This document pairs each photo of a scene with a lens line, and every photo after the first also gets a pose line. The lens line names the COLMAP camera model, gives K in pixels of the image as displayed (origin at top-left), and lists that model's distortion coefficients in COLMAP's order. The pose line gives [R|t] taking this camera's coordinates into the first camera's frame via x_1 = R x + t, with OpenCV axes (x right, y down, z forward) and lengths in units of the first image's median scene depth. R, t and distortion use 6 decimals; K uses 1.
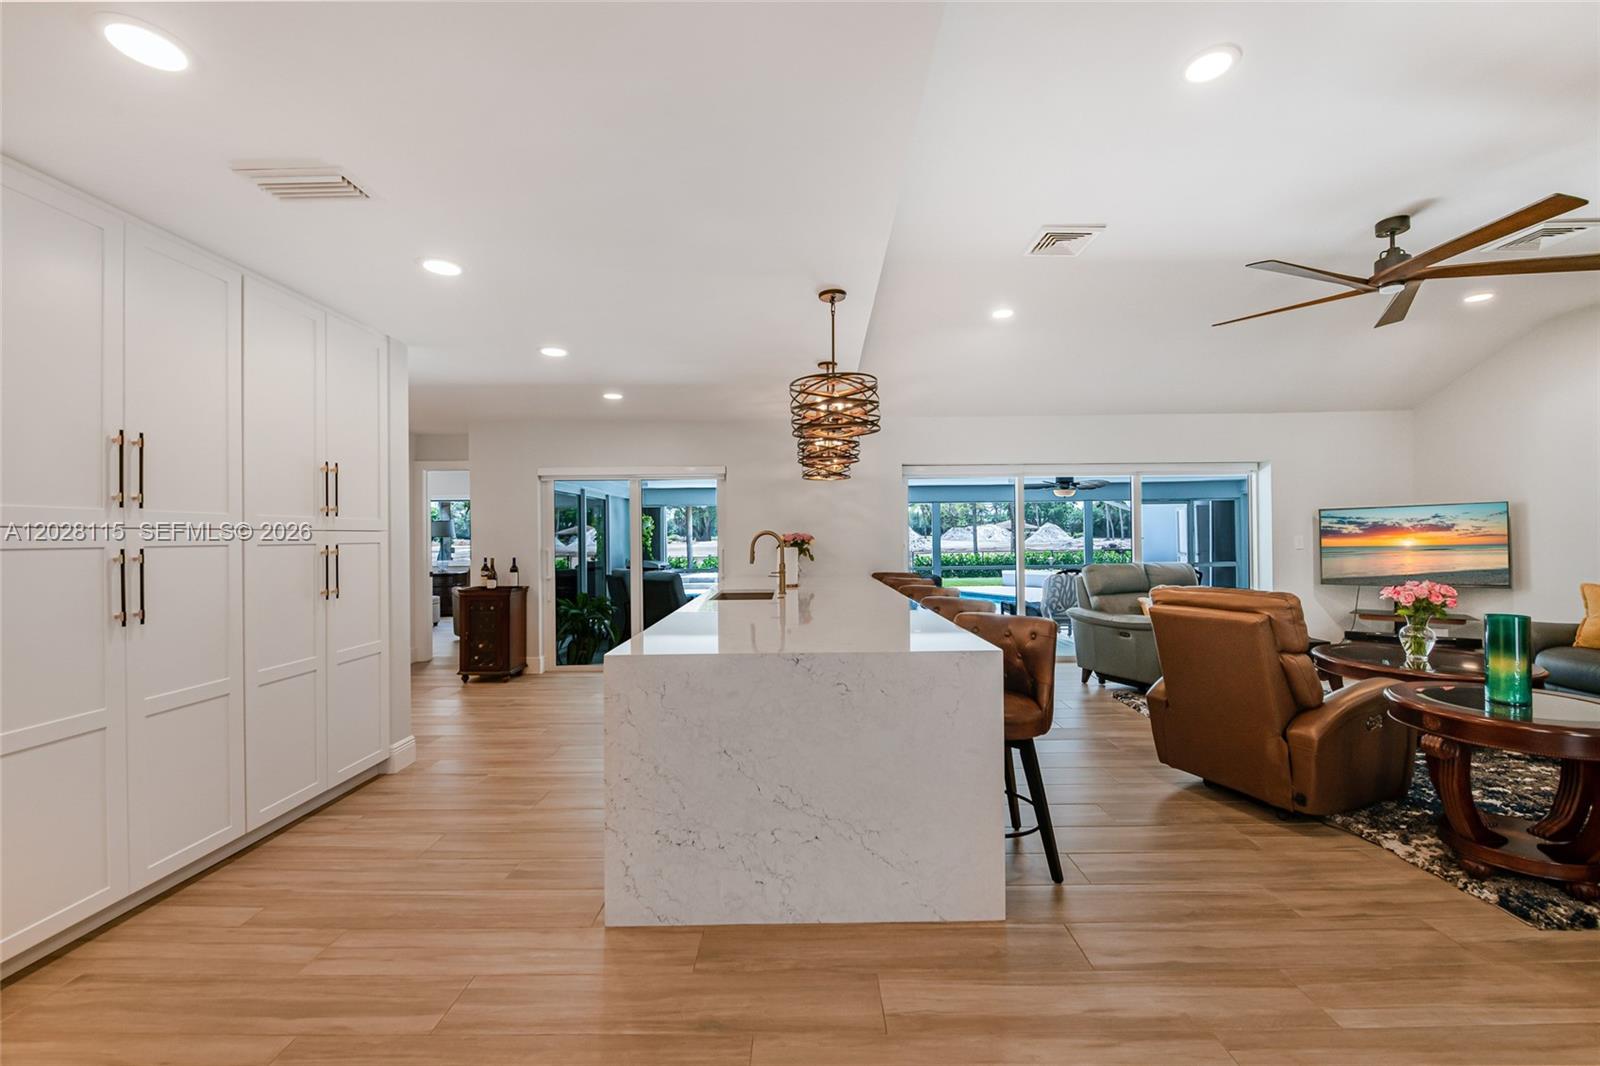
lens RADIAL K [[640.5, 0, 805.2], [0, 640.5, 532.1], [0, 0, 1]] dist [-0.005600, -0.001592]
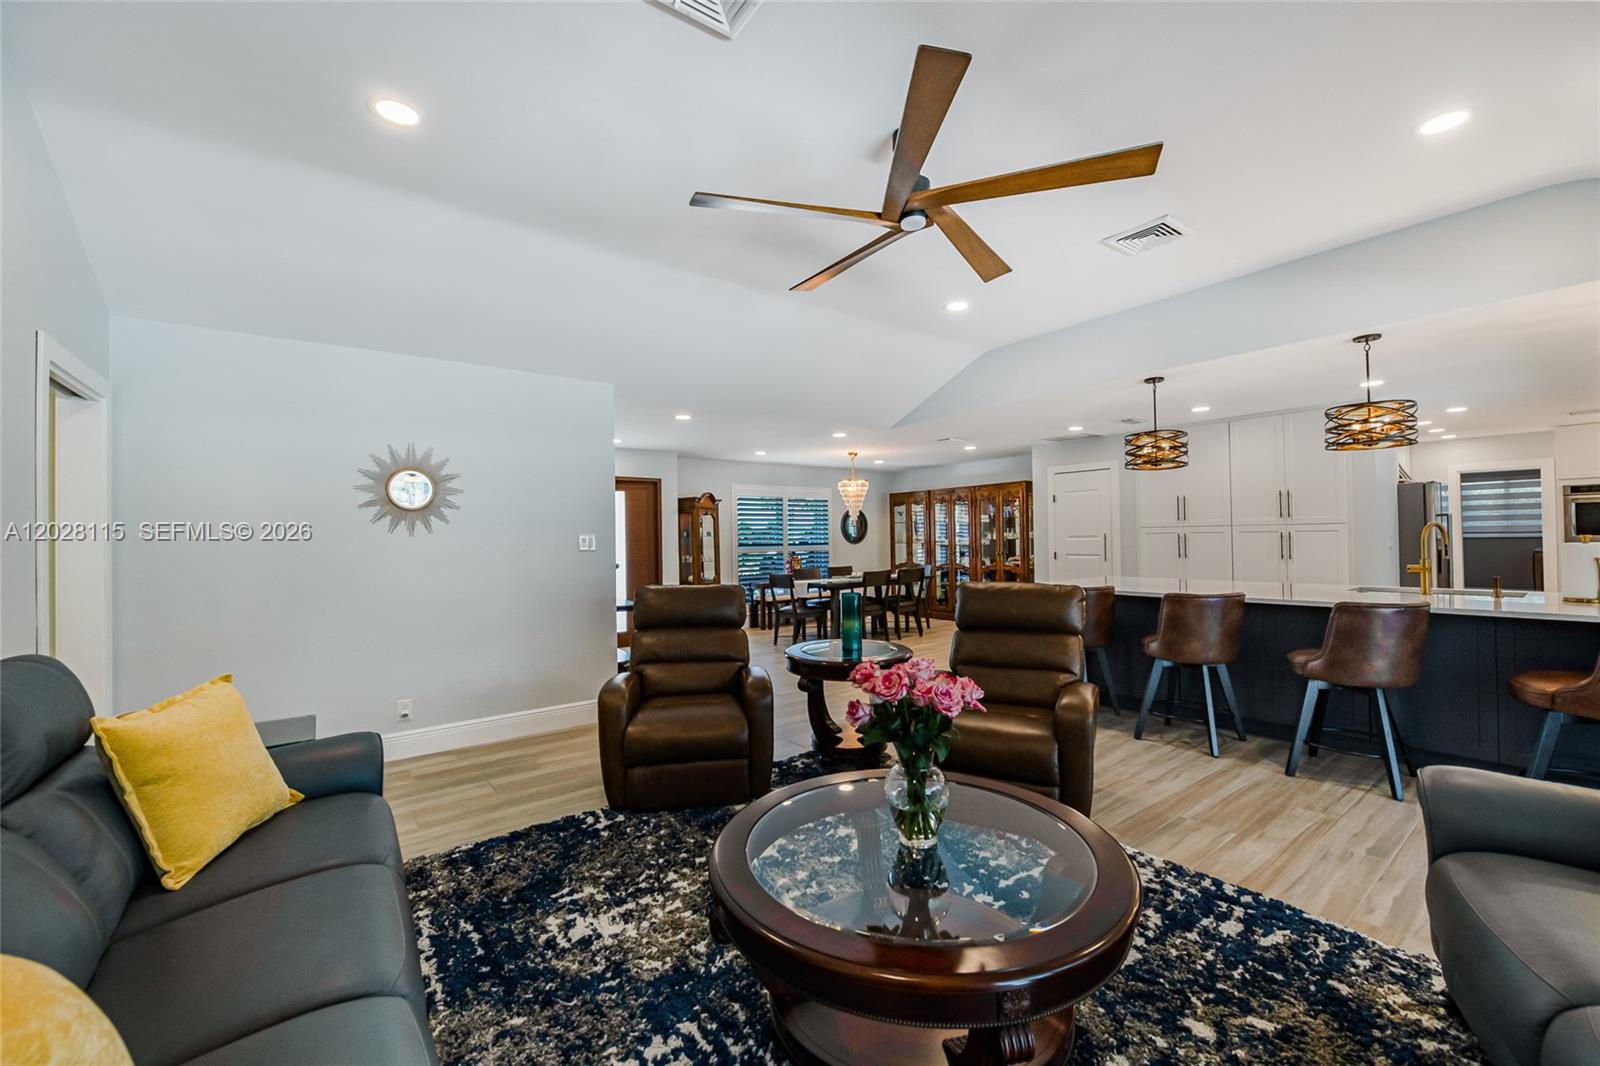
lens RADIAL K [[640.5, 0, 804.7], [0, 640.5, 527.9], [0, 0, 1]] dist [-0.005600, -0.001592]
pose [[-0.796600, 0.013490, -0.604356, 1.389624], [0.026846, 0.999554, -0.013074, -0.006511], [0.603910, -0.026639, -0.796607, 1.423167]]
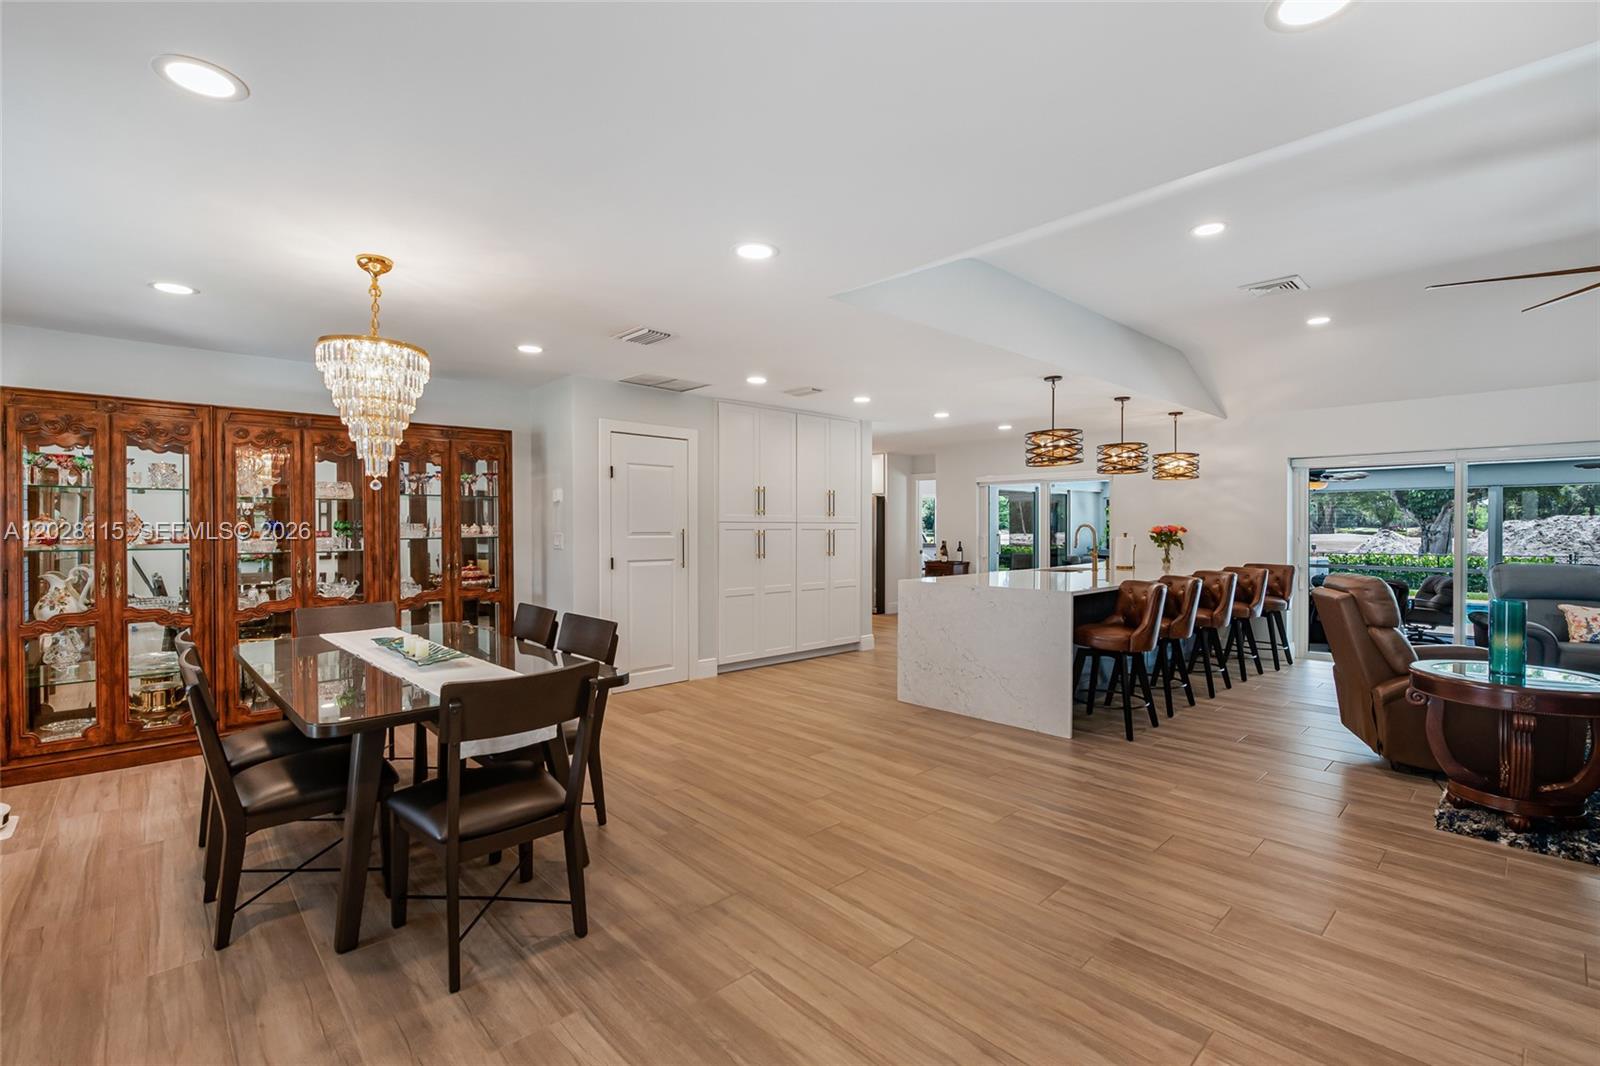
lens RADIAL K [[705.8, 0, 801.9], [0, 705.8, 537.8], [0, 0, 1]] dist [-0.002381, 0.000115]
pose [[0.686972, 0.020775, -0.726387, 0.742393], [-0.003159, 0.999667, 0.025603, -0.010976], [0.726677, -0.015294, 0.686809, -0.560656]]
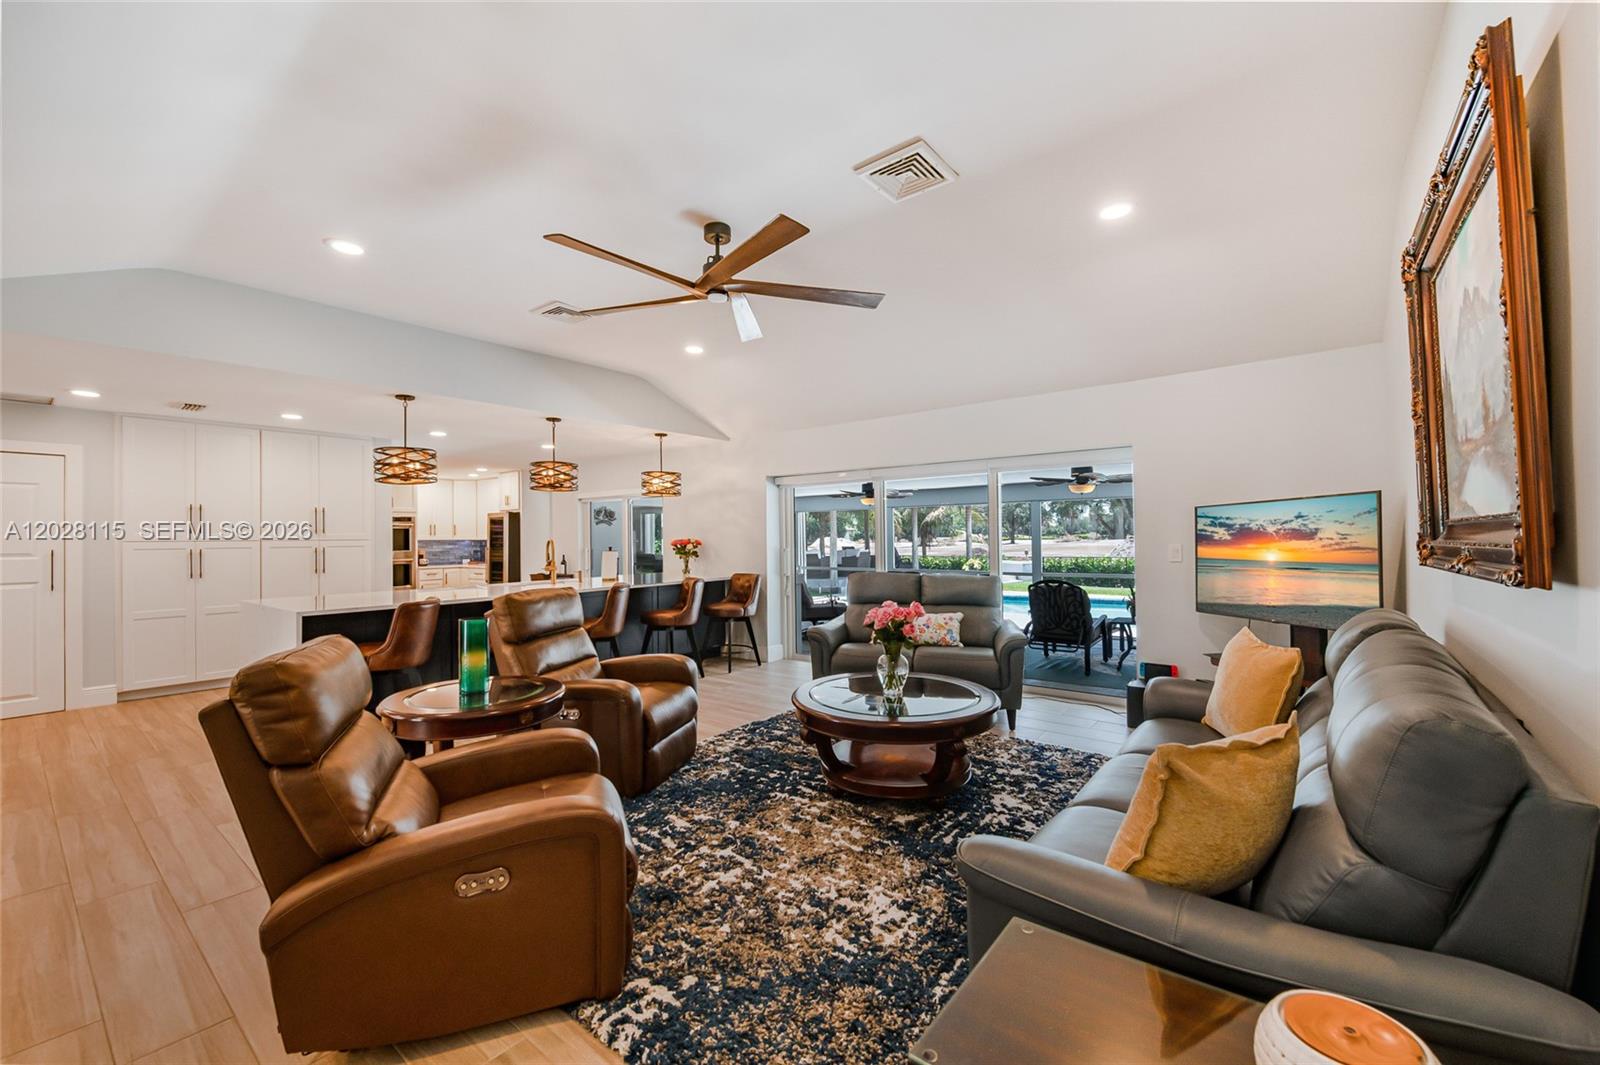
lens RADIAL K [[637.5, 0, 809.7], [0, 637.5, 534.1], [0, 0, 1]] dist [-0.011456, -0.000638]
pose [[0.793167, -0.003009, -0.608997, 1.513459], [0.006627, 0.999971, 0.003691, -0.017992], [0.608969, -0.006963, 0.793164, 0.285282]]
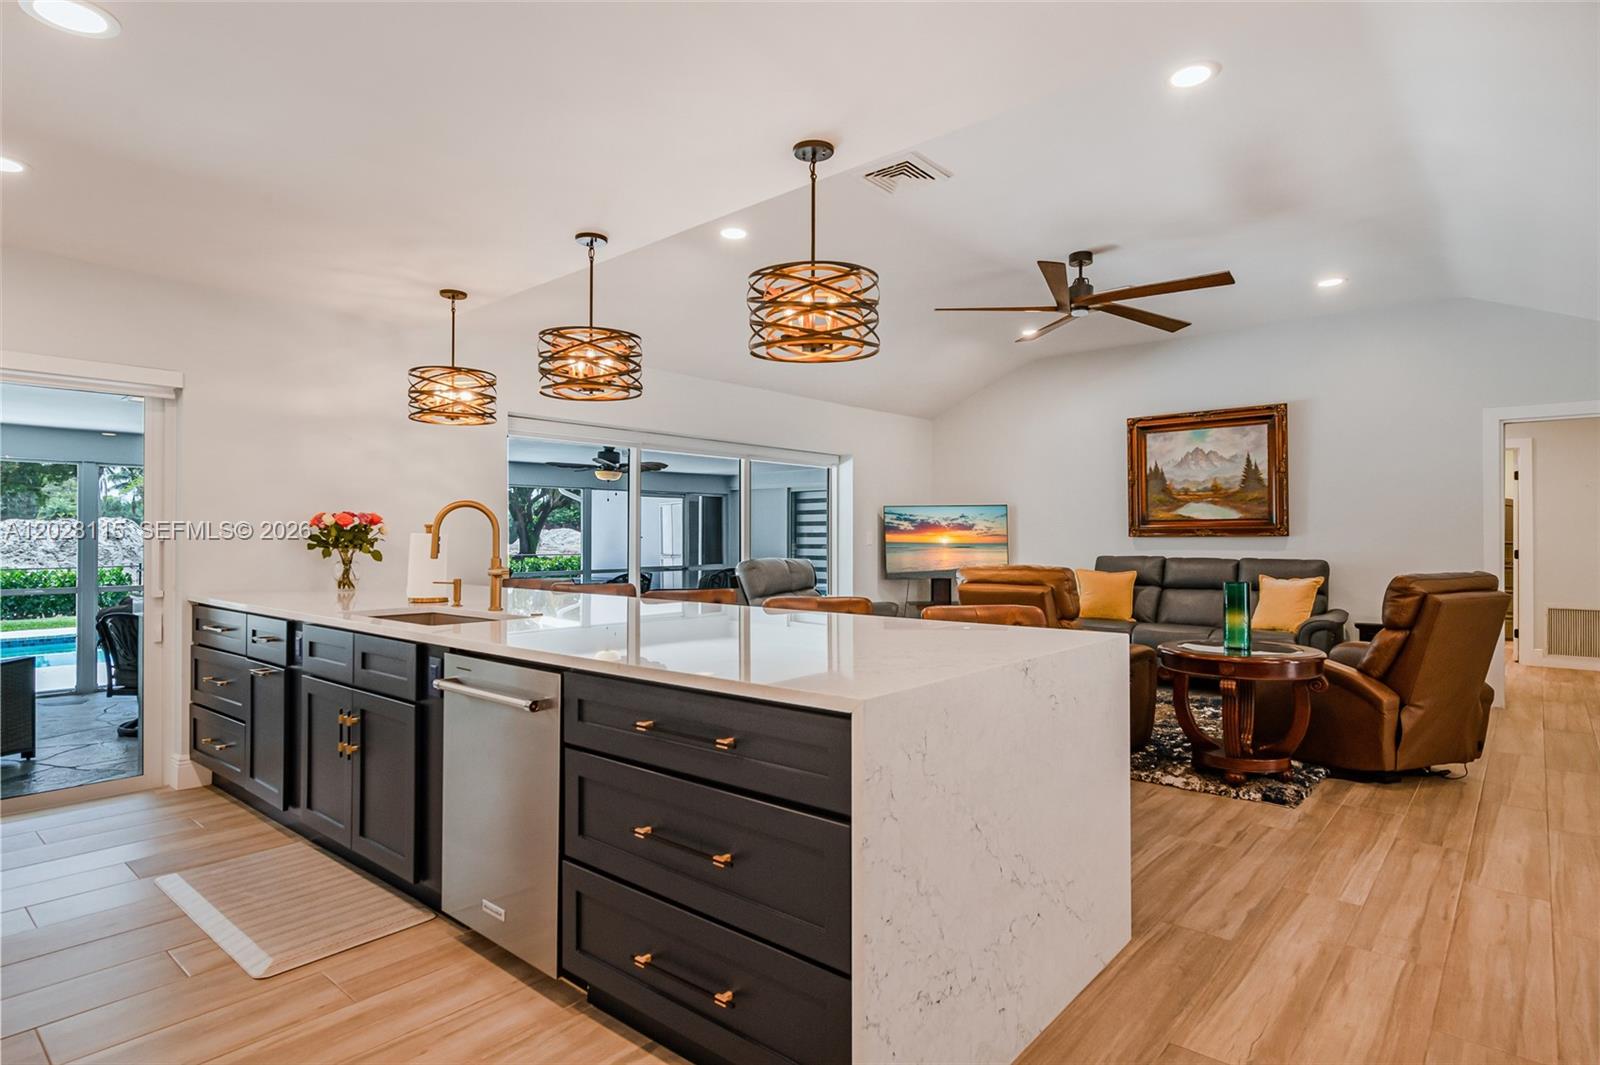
lens RADIAL K [[848.1, 0, 801.6], [0, 848.1, 533.3], [0, 0, 1]] dist [-0.001704, -0.002916]
pose [[0.653738, 0.014842, 0.756575, -0.525093], [-0.011776, 0.999886, -0.009441, 0.037106], [-0.756629, -0.002737, 0.653838, 0.346391]]
